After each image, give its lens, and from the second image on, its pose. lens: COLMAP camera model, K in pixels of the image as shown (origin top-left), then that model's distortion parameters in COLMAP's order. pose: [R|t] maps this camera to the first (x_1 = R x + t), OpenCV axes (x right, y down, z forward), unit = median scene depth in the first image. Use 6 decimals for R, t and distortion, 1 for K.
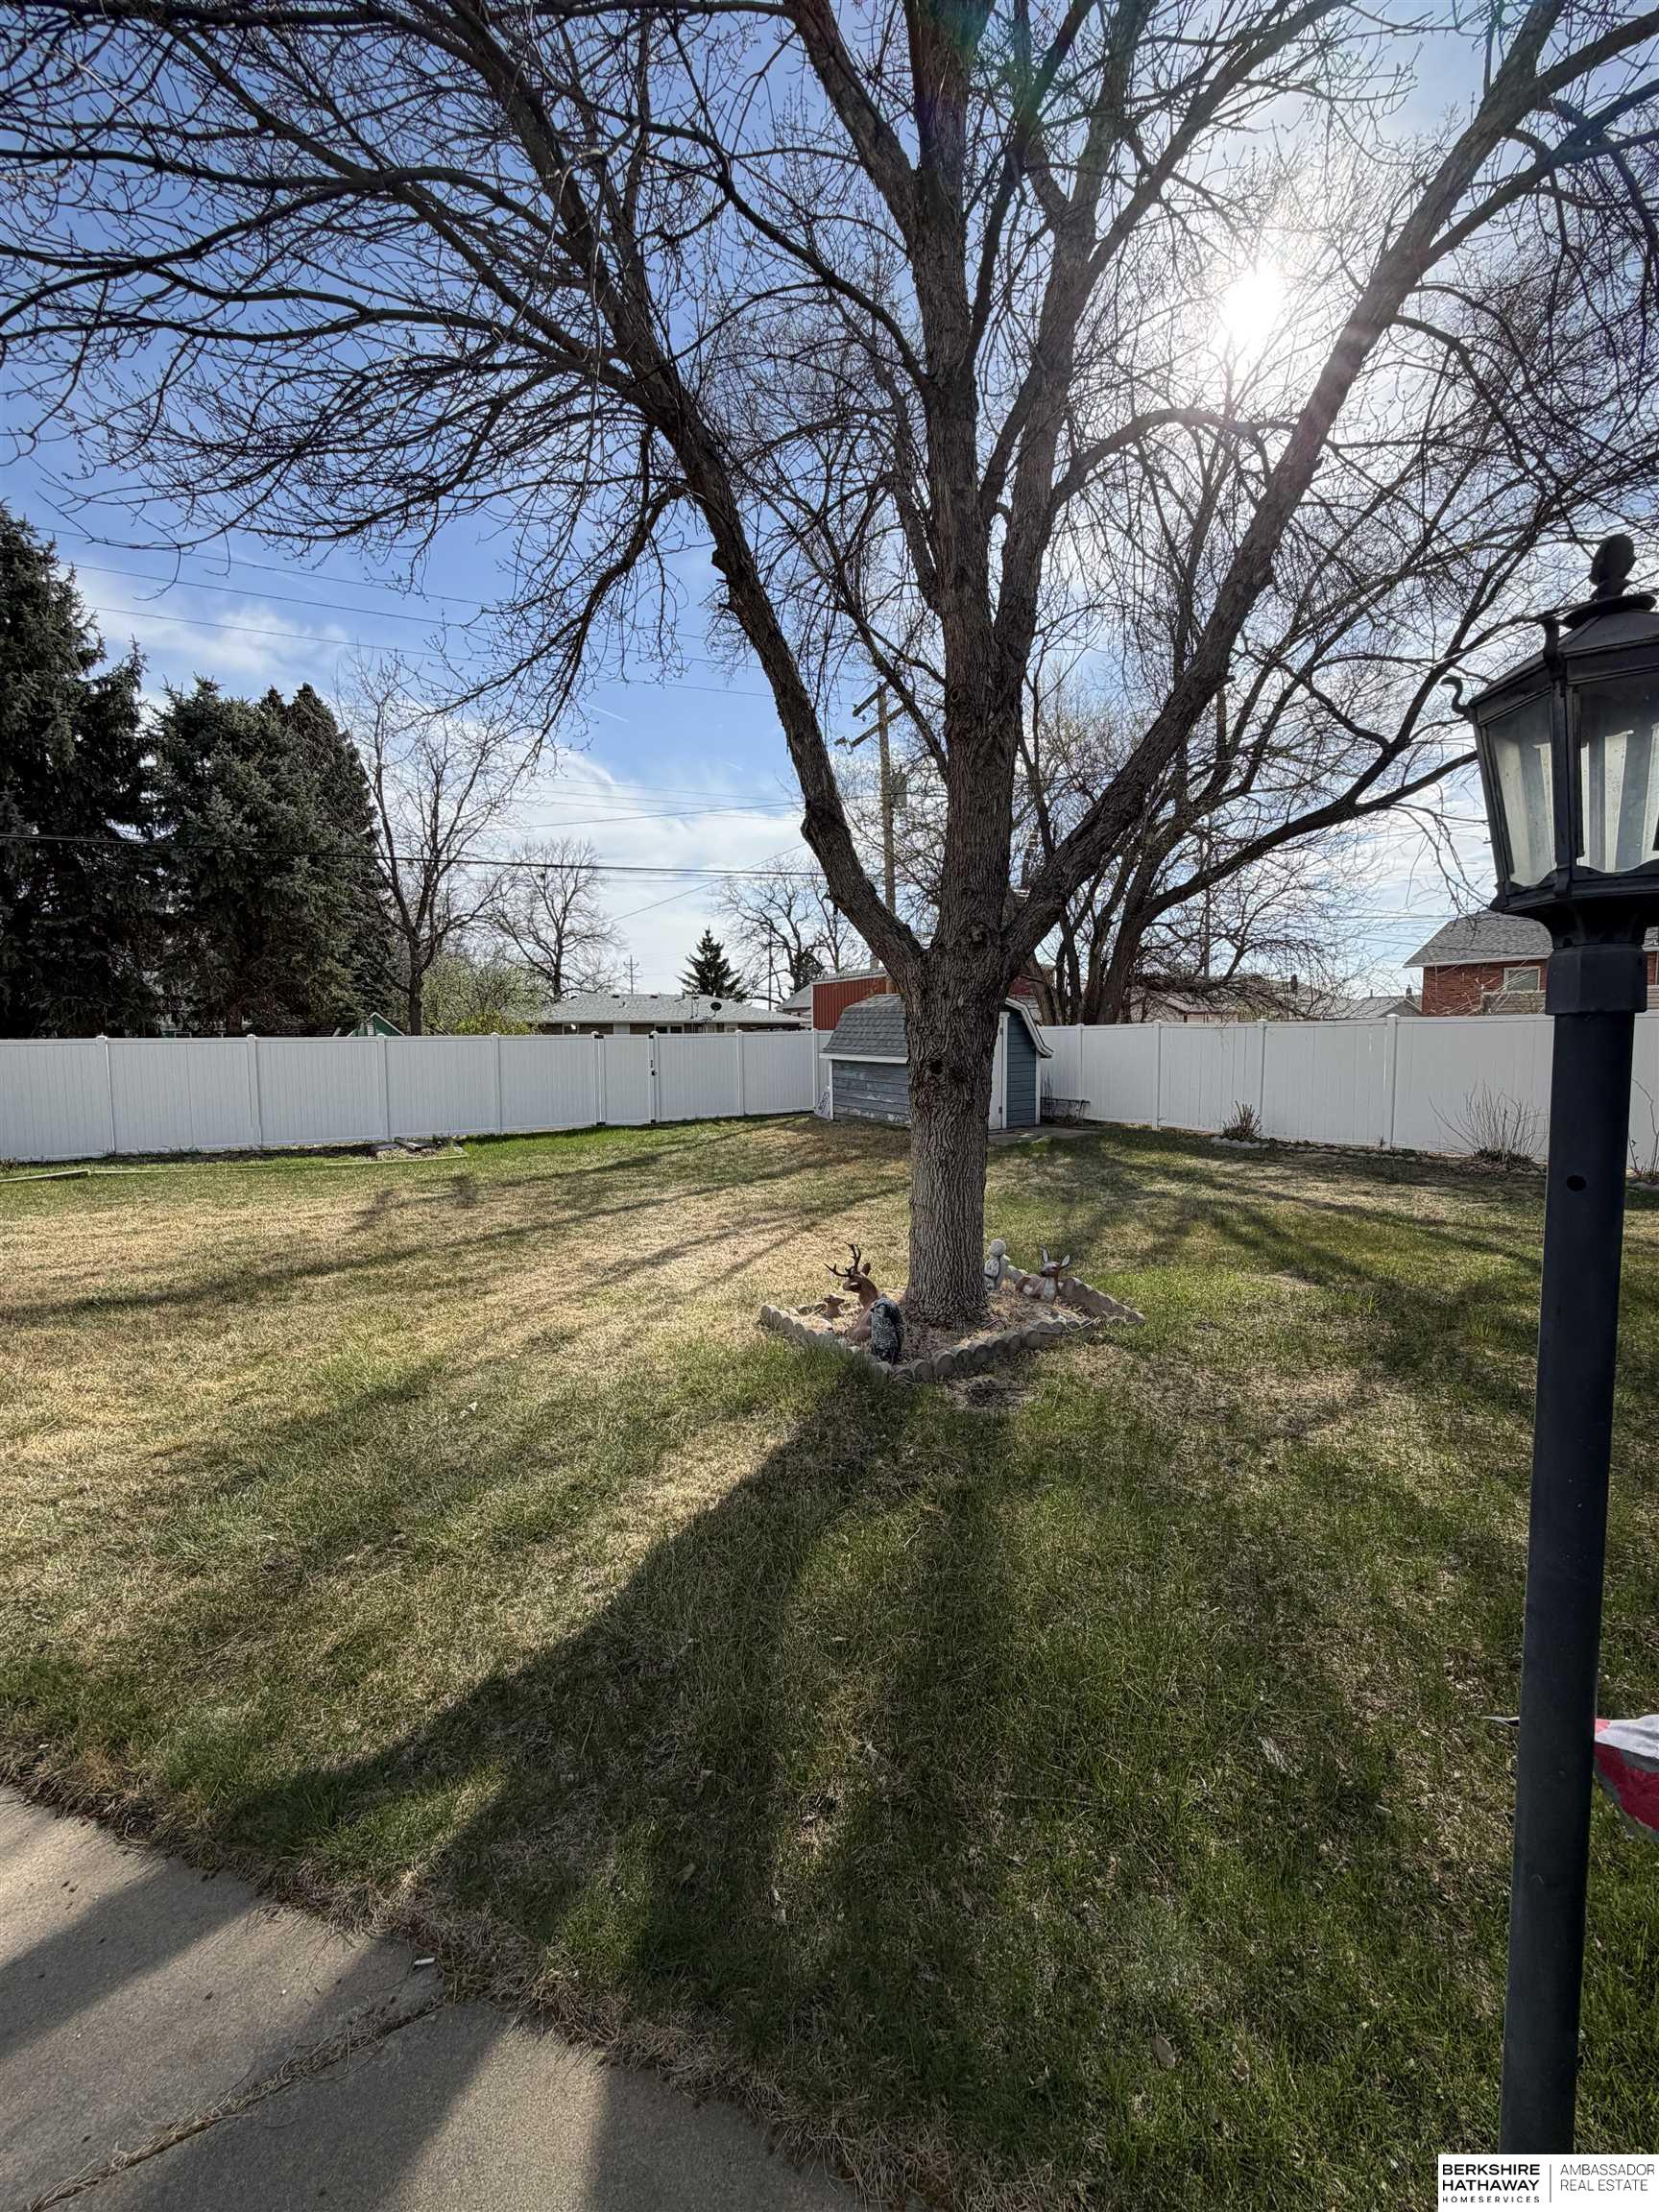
lens RADIAL K [[889.9, 0, 829.5], [0, 889.9, 1106.0], [0, 0, 1]] dist [-0.000334, 0.000068]
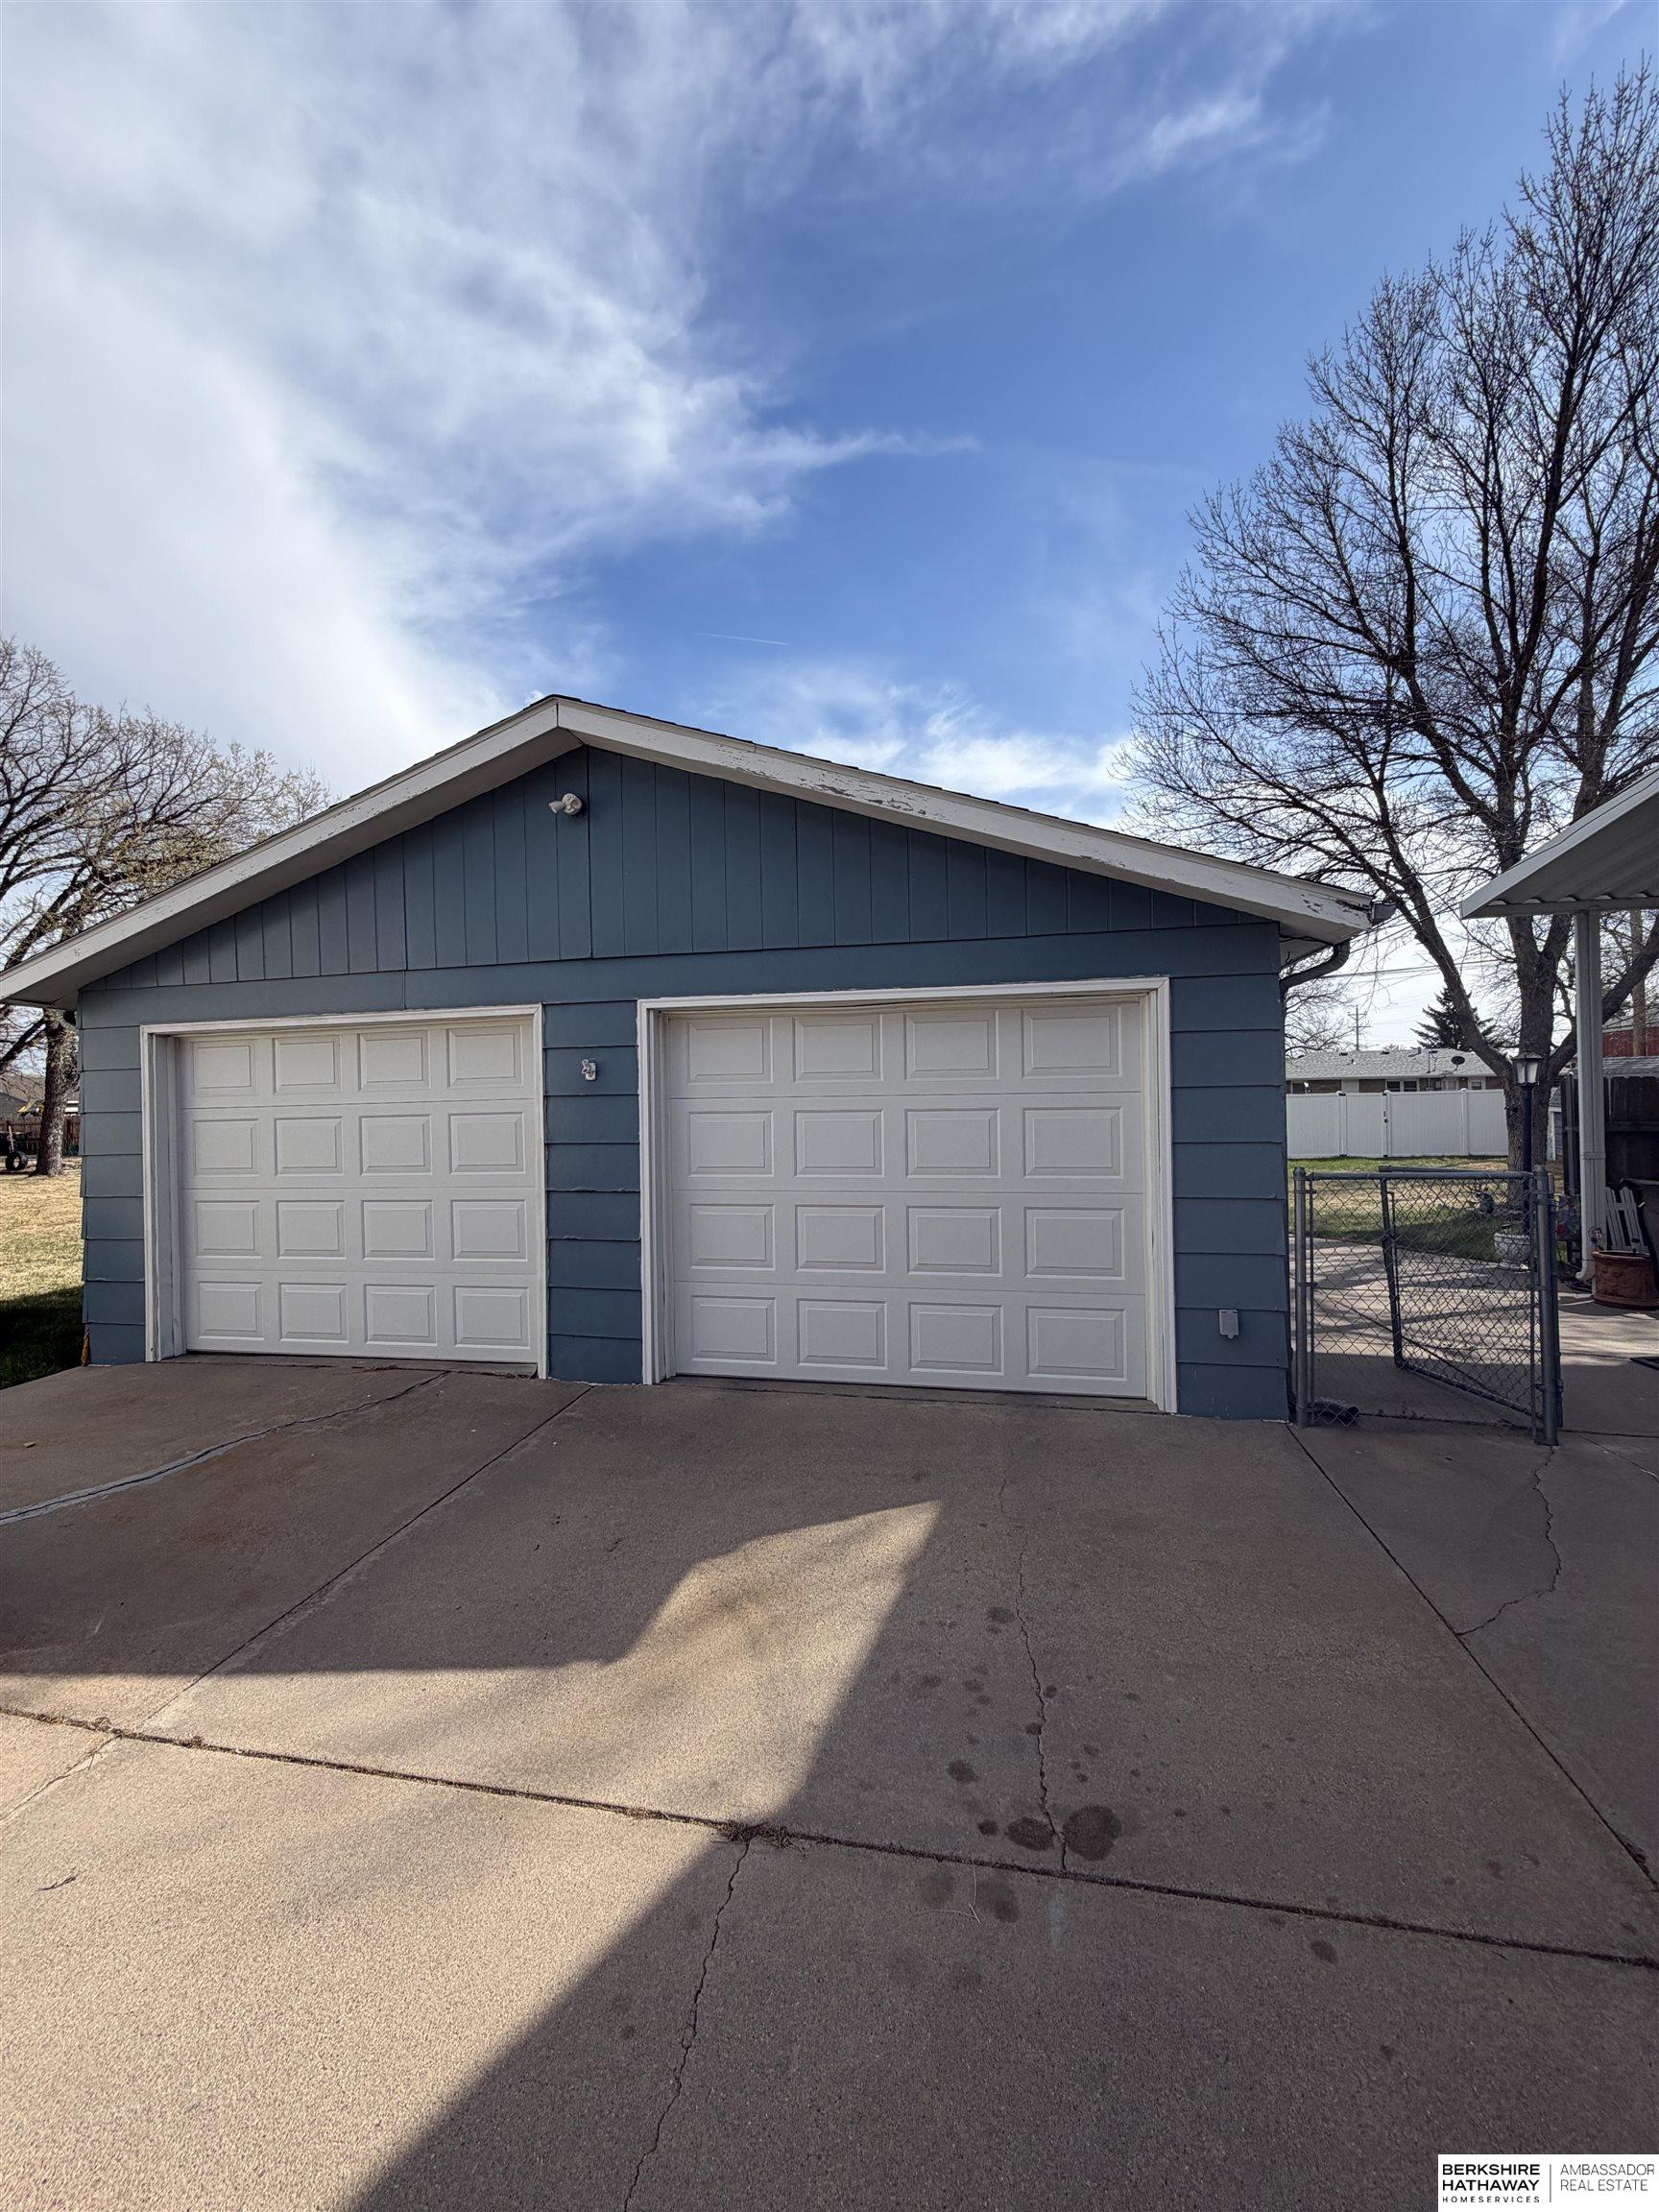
lens RADIAL K [[889.9, 0, 829.5], [0, 889.9, 1106.0], [0, 0, 1]] dist [-0.000334, 0.000068]
pose [[0.732507, 0.007864, -0.680714, 0.030336], [-0.048584, 0.997987, -0.040751, 0.010578], [0.679024, 0.062922, 0.731415, -0.168718]]
